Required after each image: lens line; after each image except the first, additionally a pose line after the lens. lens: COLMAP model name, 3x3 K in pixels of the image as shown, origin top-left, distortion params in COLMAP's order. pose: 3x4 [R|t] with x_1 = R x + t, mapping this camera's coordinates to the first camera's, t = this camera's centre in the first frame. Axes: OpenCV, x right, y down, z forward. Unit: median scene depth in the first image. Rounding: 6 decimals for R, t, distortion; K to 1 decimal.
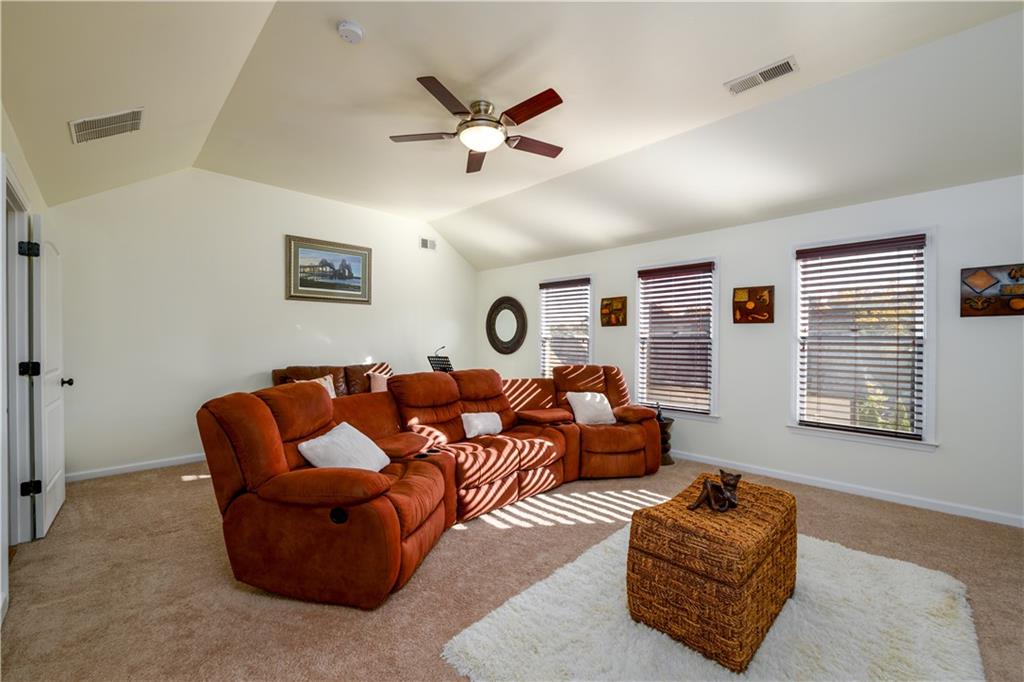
lens RADIAL K [[424.8, 0, 512.0], [0, 424.8, 341.0], [0, 0, 1]] dist [-0.000768, -0.000109]
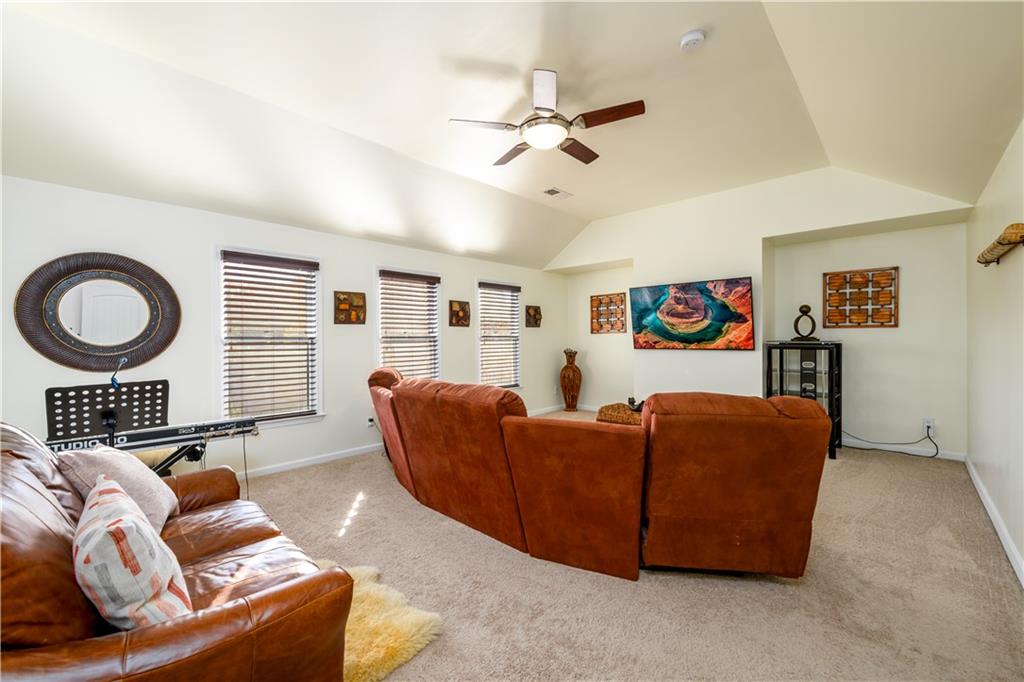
lens RADIAL K [[424.8, 0, 512.0], [0, 424.8, 341.0], [0, 0, 1]] dist [-0.000768, -0.000109]
pose [[-0.051587, -0.006538, 0.998647, -0.680290], [0.010221, 0.999923, 0.007075, -0.002623], [-0.998616, 0.010572, -0.051516, 0.723806]]
